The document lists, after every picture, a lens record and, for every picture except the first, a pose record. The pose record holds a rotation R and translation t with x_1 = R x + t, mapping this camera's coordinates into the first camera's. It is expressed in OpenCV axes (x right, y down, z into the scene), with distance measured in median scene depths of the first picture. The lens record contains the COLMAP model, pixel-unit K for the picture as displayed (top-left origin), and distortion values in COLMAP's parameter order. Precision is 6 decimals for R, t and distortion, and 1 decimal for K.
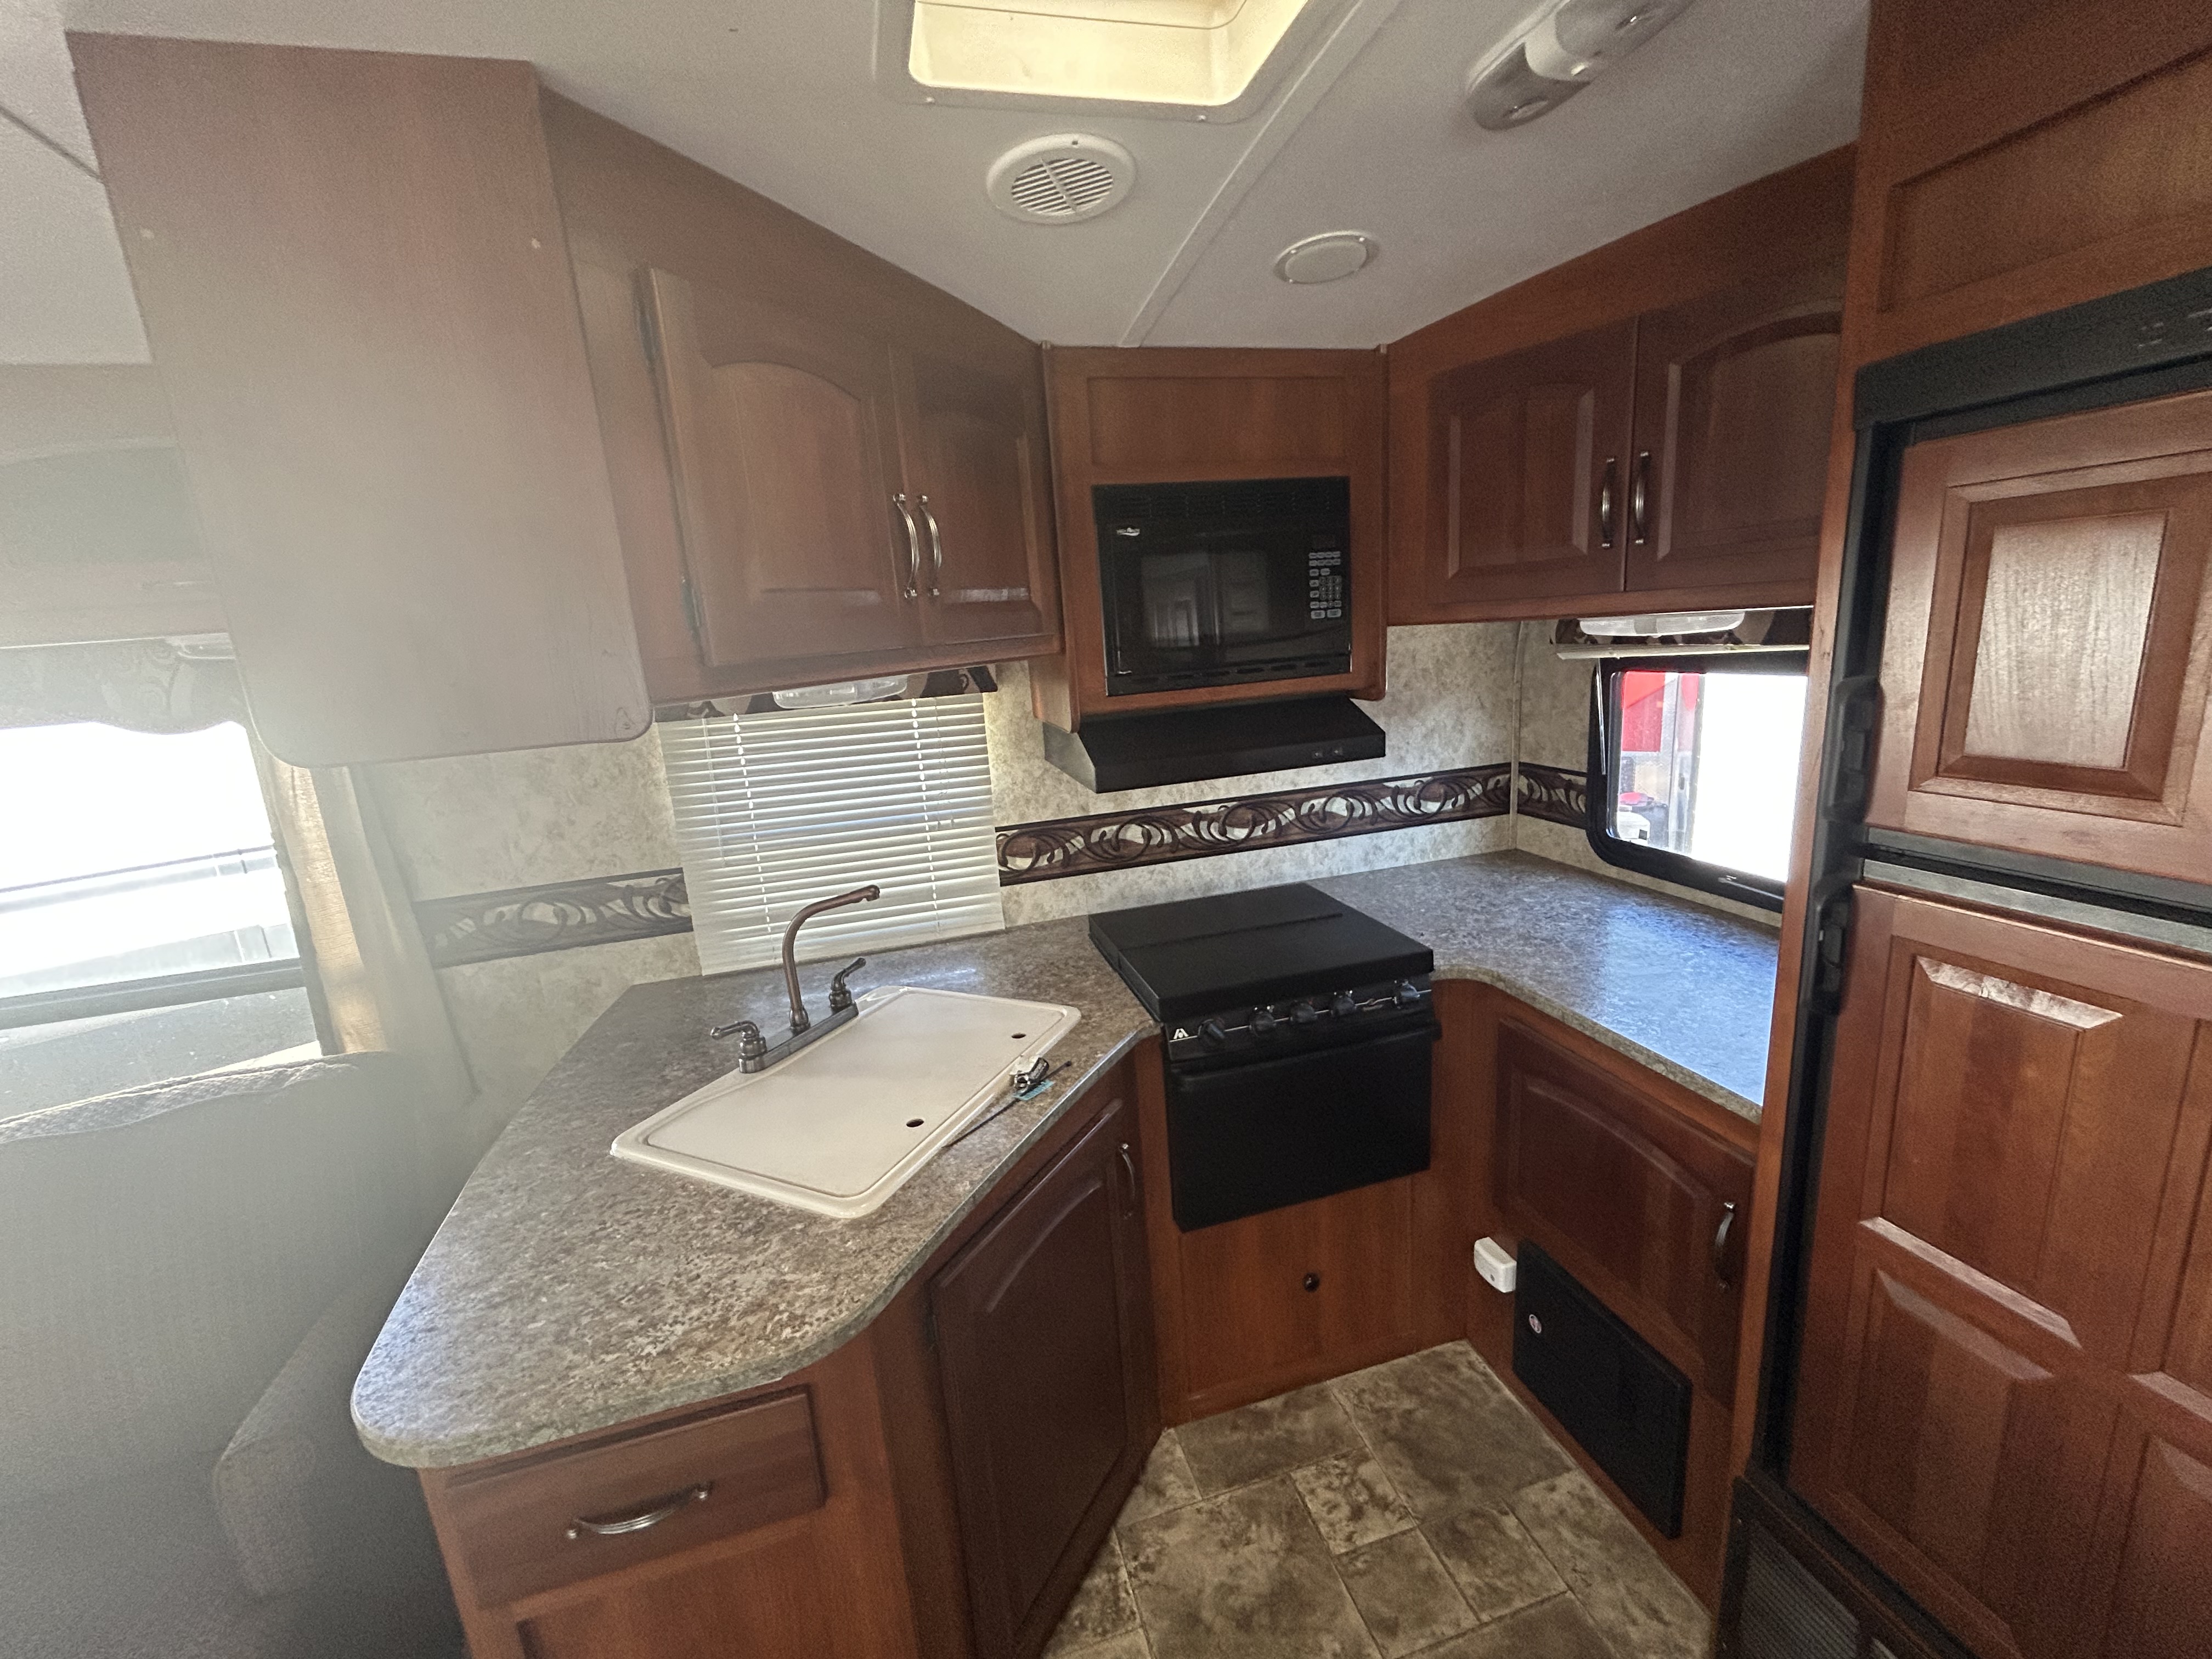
lens RADIAL K [[898.9, 0, 1101.1], [0, 898.9, 830.7], [0, 0, 1]] dist [0.005822, -0.000094]
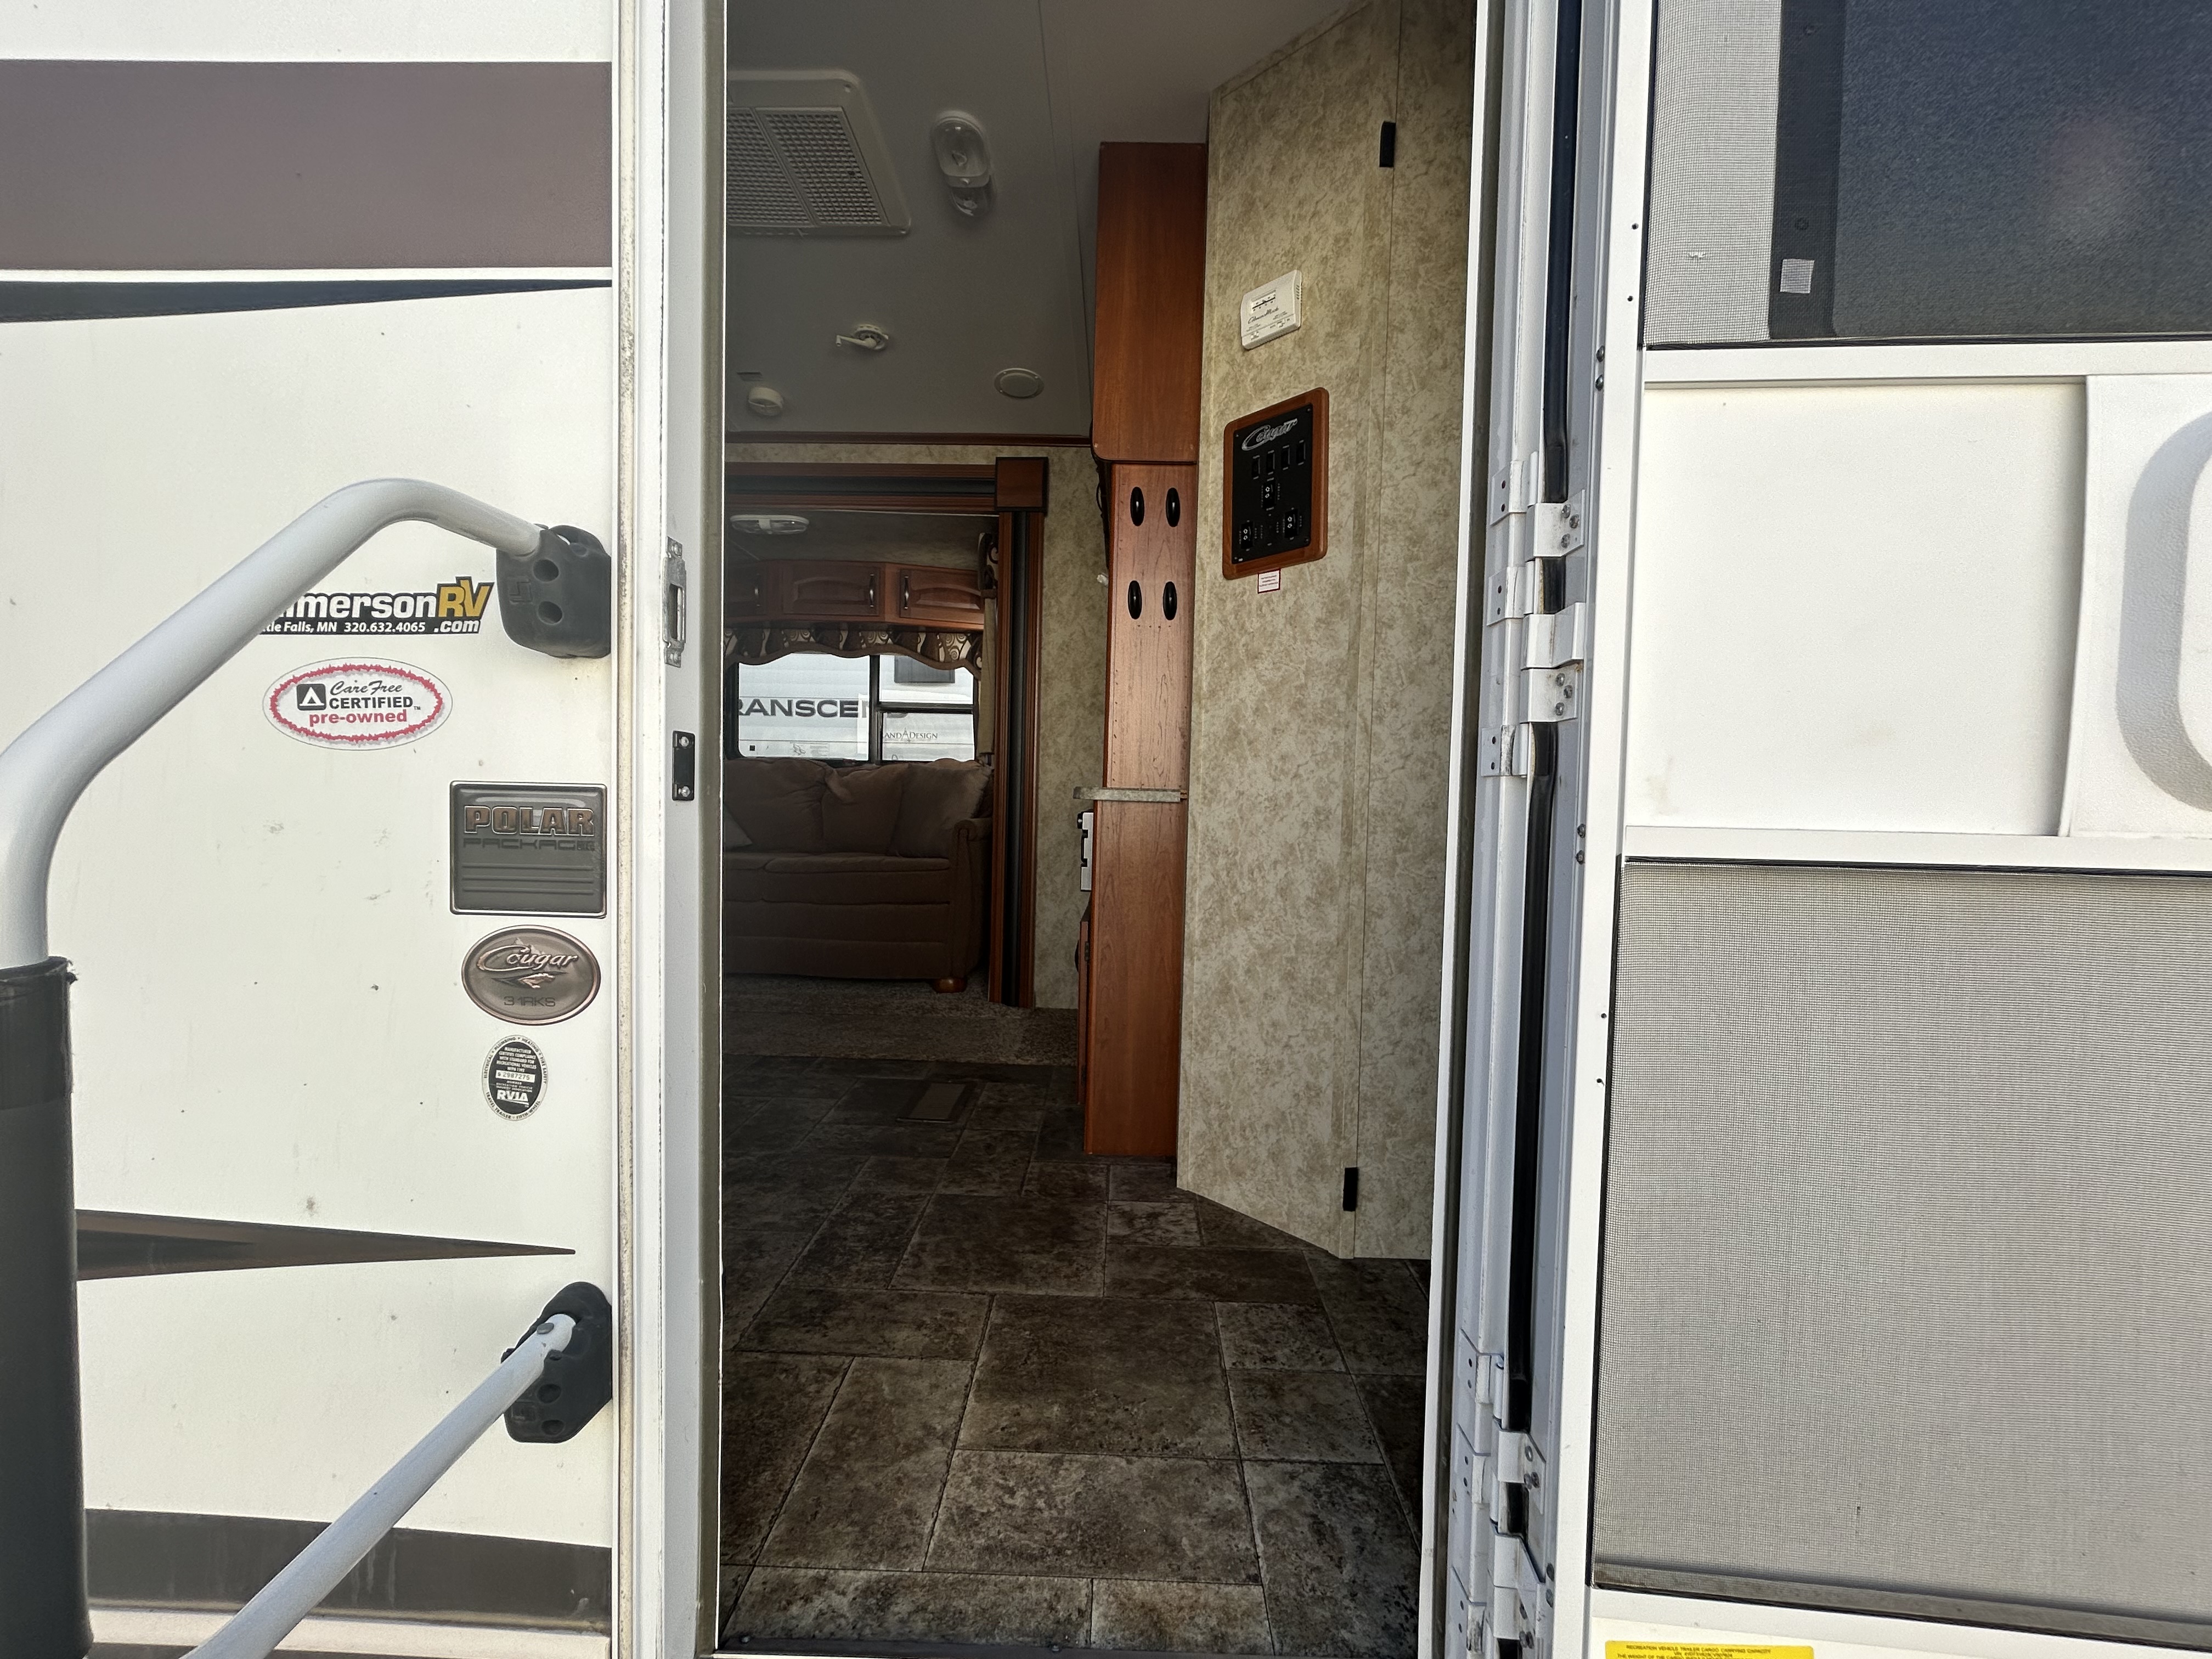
lens RADIAL K [[898.9, 0, 1090.8], [0, 898.9, 832.1], [0, 0, 1]] dist [0.005822, -0.000094]
pose [[-0.952949, 0.045688, 0.299669, 0.017966], [0.116969, 0.967437, 0.224463, 0.070499], [-0.279656, 0.248953, -0.927262, 1.461841]]
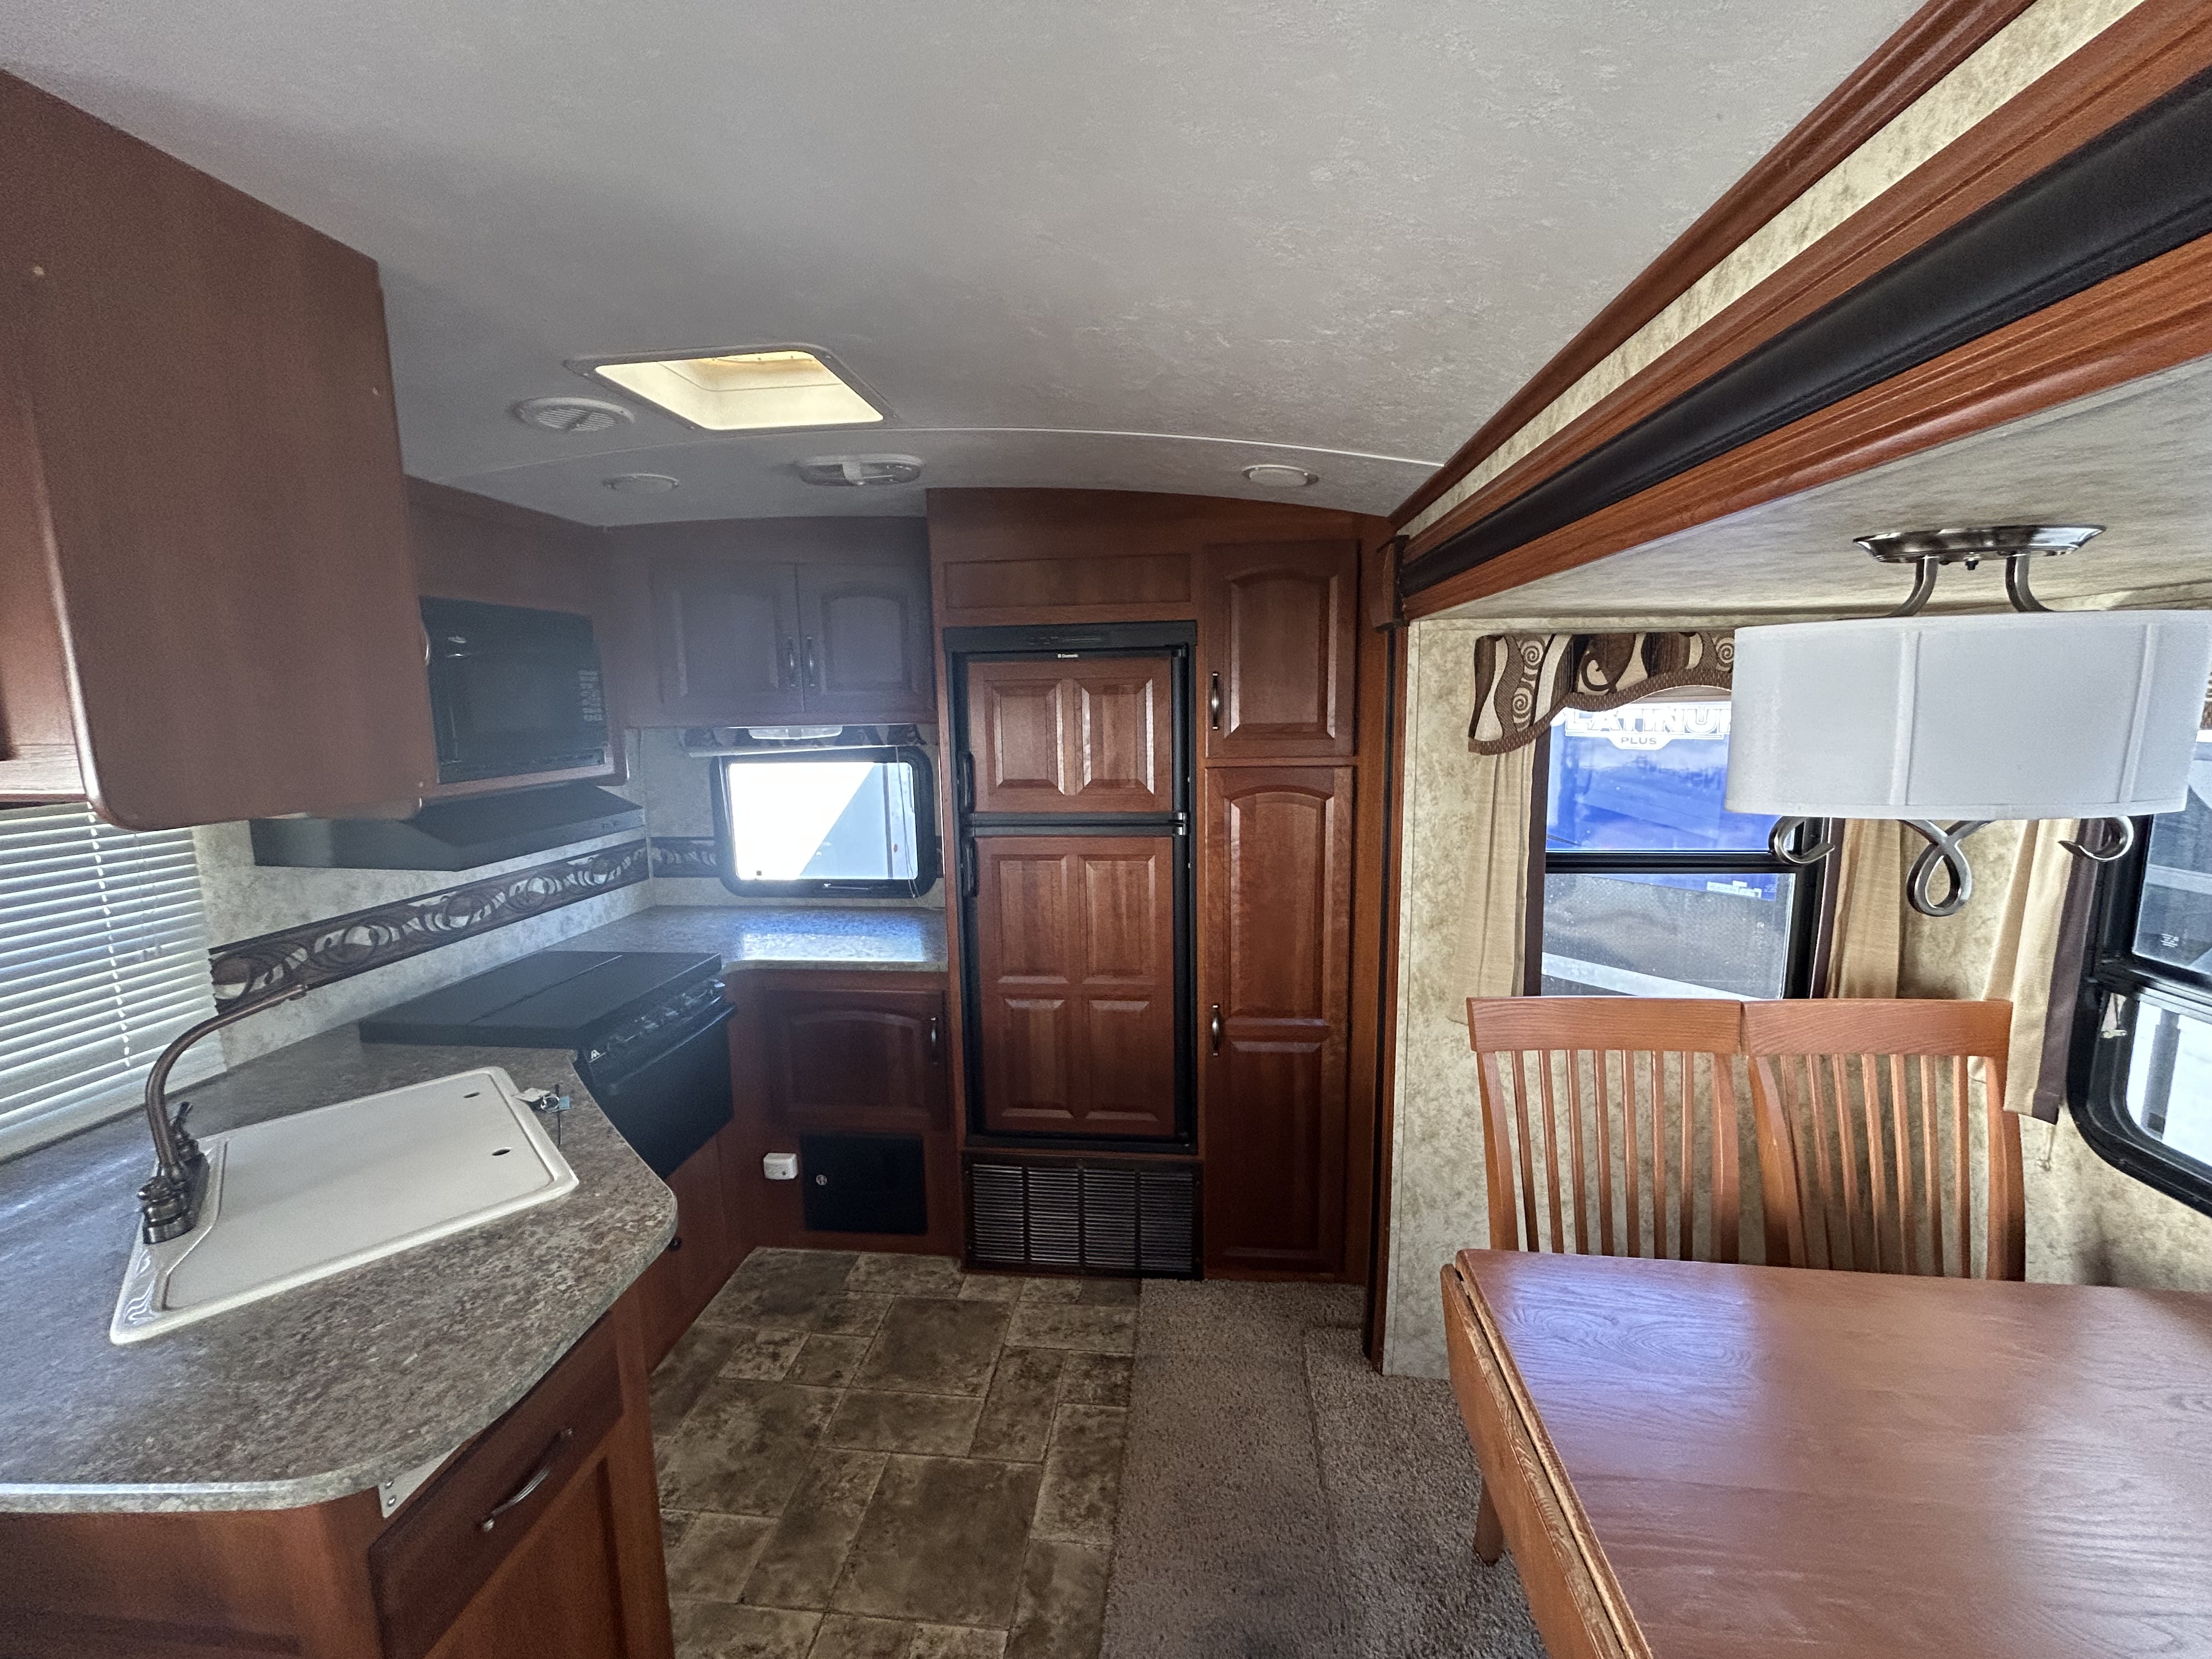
lens RADIAL K [[898.9, 0, 1108.0], [0, 898.9, 832.3], [0, 0, 1]] dist [0.005822, -0.000094]
pose [[0.374011, -0.075348, 0.924358, -0.579923], [0.195999, 0.980604, 0.000628, 0.053169], [-0.906477, 0.180939, 0.381525, -0.105722]]
